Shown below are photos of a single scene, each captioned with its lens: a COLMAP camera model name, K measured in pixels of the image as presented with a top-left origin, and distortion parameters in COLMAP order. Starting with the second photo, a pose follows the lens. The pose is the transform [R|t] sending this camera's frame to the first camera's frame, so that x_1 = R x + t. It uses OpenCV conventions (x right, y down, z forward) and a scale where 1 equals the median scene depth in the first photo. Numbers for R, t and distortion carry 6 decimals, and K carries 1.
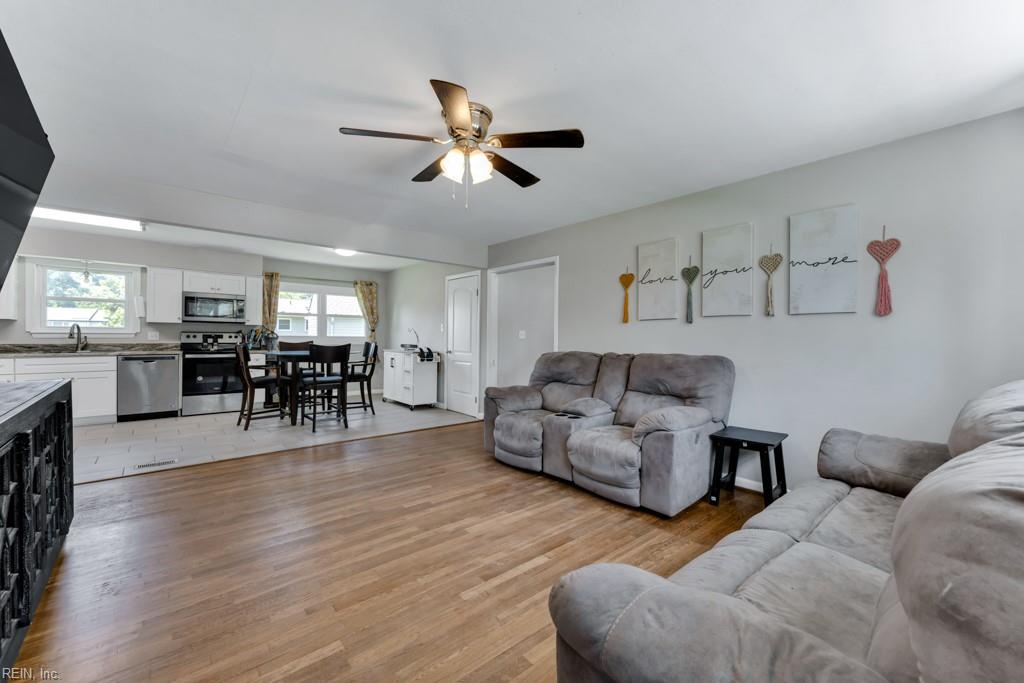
lens RADIAL K [[416.7, 0, 519.5], [0, 416.7, 336.1], [0, 0, 1]] dist [0.006087, -0.000589]
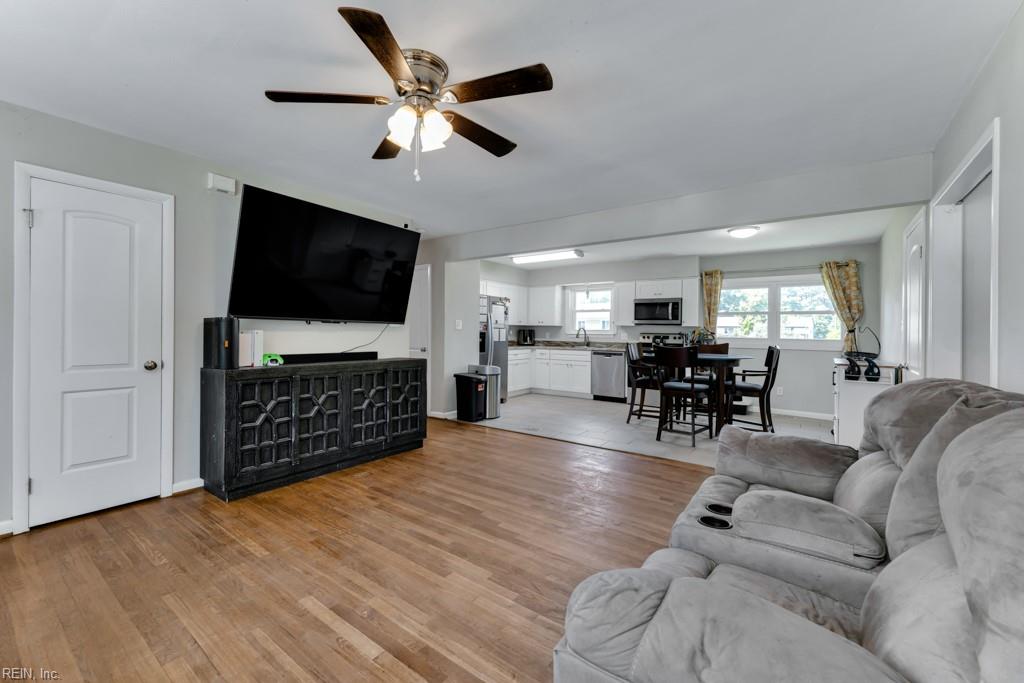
lens RADIAL K [[416.7, 0, 501.0], [0, 416.7, 344.6], [0, 0, 1]] dist [0.006087, -0.000589]
pose [[0.212034, 0.022923, -0.976993, 0.477715], [-0.011608, 0.999713, 0.020937, 0.002830], [0.977193, 0.006901, 0.212240, 0.655105]]
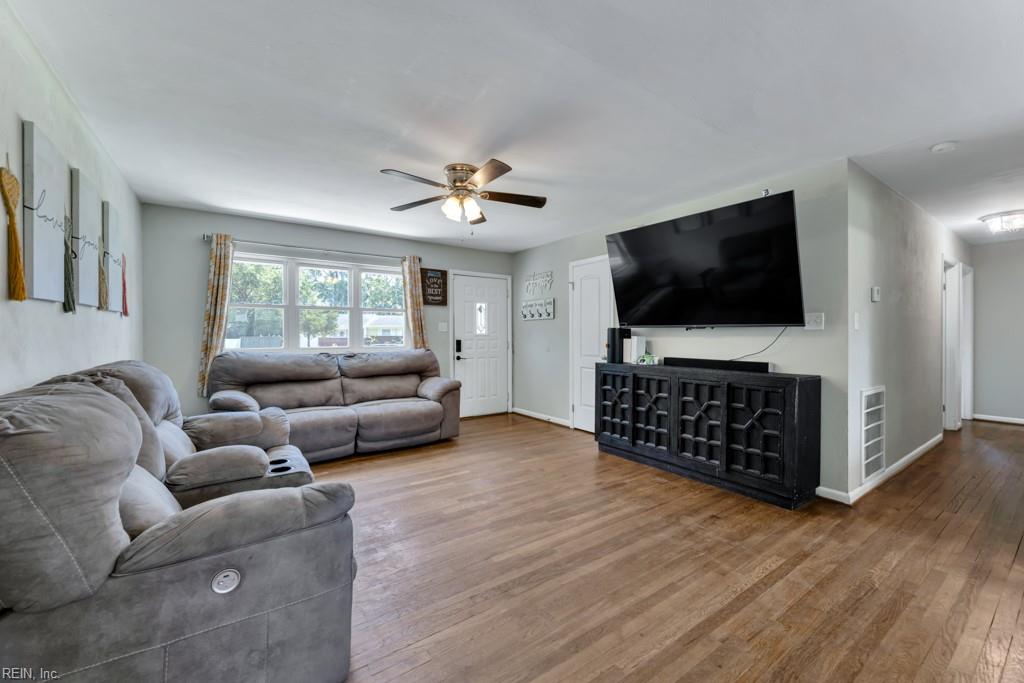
lens RADIAL K [[416.7, 0, 515.5], [0, 416.7, 340.4], [0, 0, 1]] dist [0.006087, -0.000589]
pose [[-0.994961, -0.010981, 0.099656, -0.278384], [-0.009280, 0.999804, 0.017514, -0.008995], [-0.099828, 0.016501, -0.994868, 1.525114]]
